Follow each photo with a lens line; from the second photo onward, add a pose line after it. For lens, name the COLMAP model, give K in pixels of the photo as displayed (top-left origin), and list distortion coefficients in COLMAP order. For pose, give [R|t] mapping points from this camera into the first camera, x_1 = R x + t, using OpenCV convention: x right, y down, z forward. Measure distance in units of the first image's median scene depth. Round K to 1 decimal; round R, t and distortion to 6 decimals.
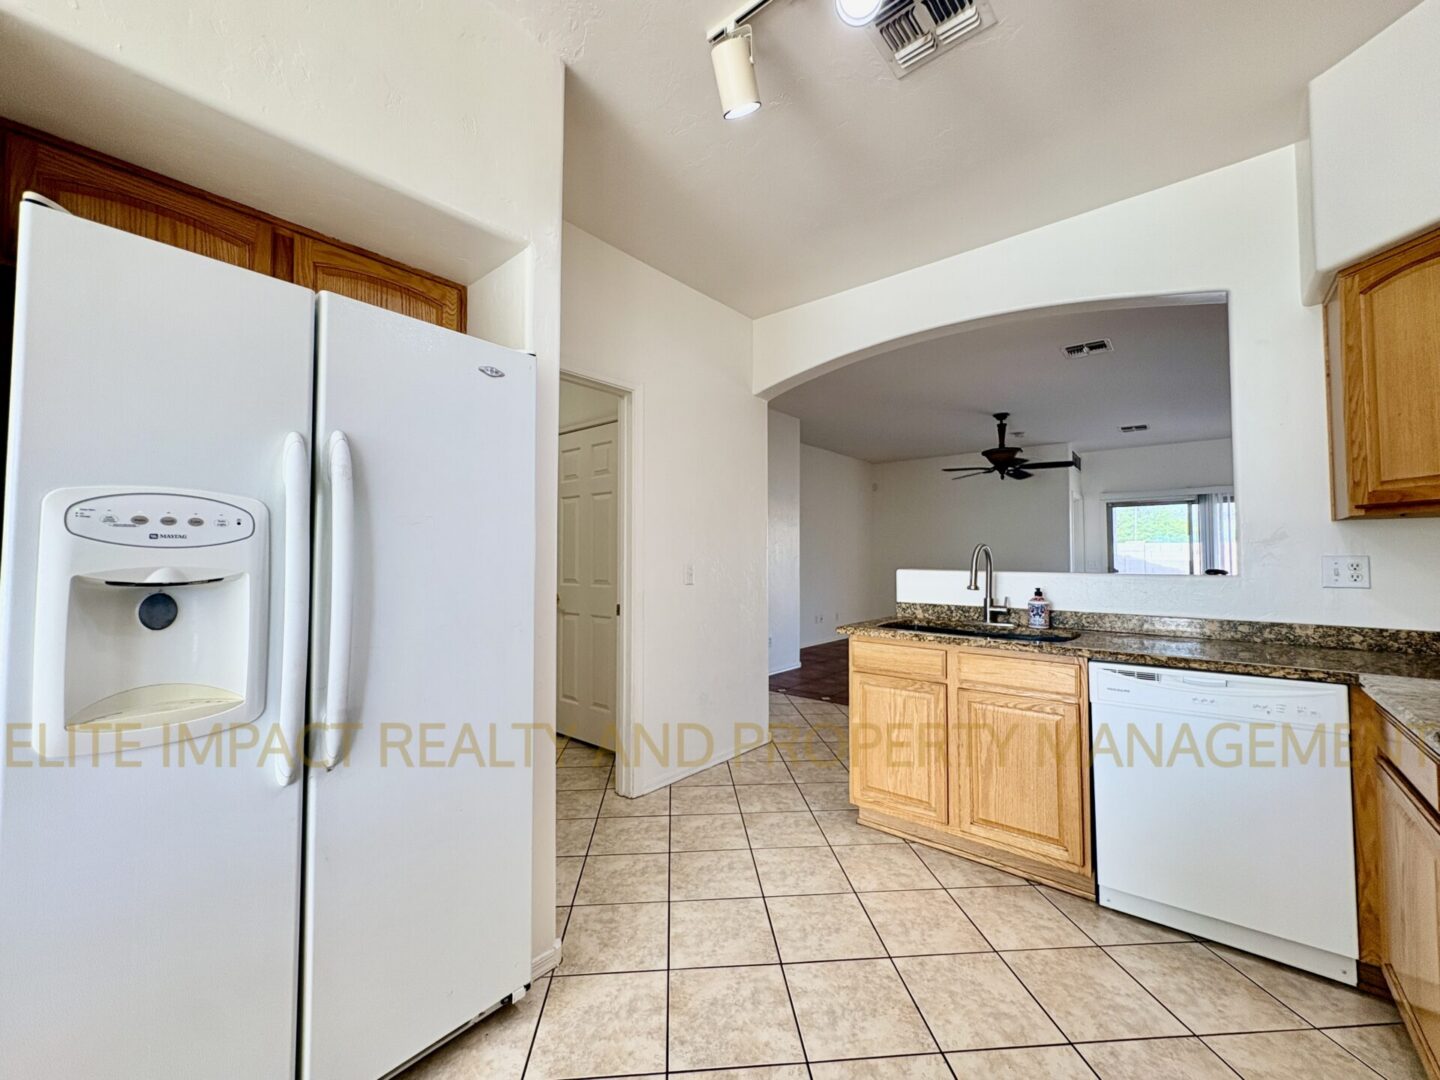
lens RADIAL K [[572.0, 0, 719.7], [0, 572.0, 536.1], [0, 0, 1]] dist [0.000056, -0.000611]
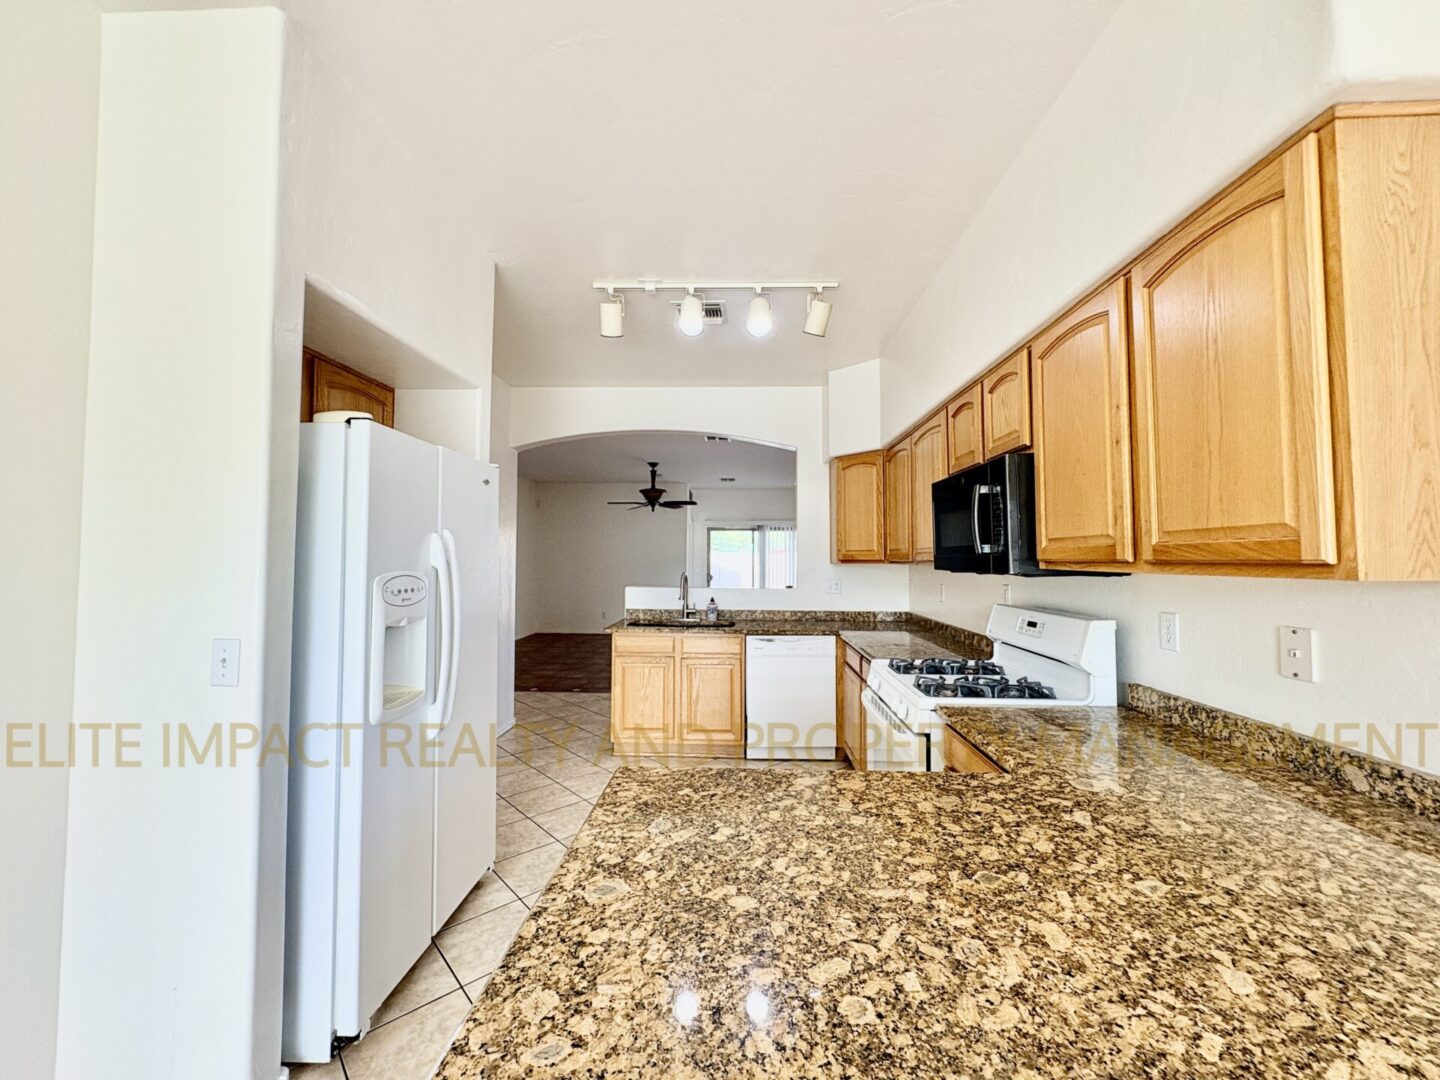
lens RADIAL K [[572.0, 0, 719.7], [0, 572.0, 536.1], [0, 0, 1]] dist [0.000056, -0.000611]
pose [[0.789512, 0.026905, 0.613145, -0.537823], [-0.026403, 0.999603, -0.009866, -0.085321], [-0.613167, -0.008400, 0.789909, -0.417926]]
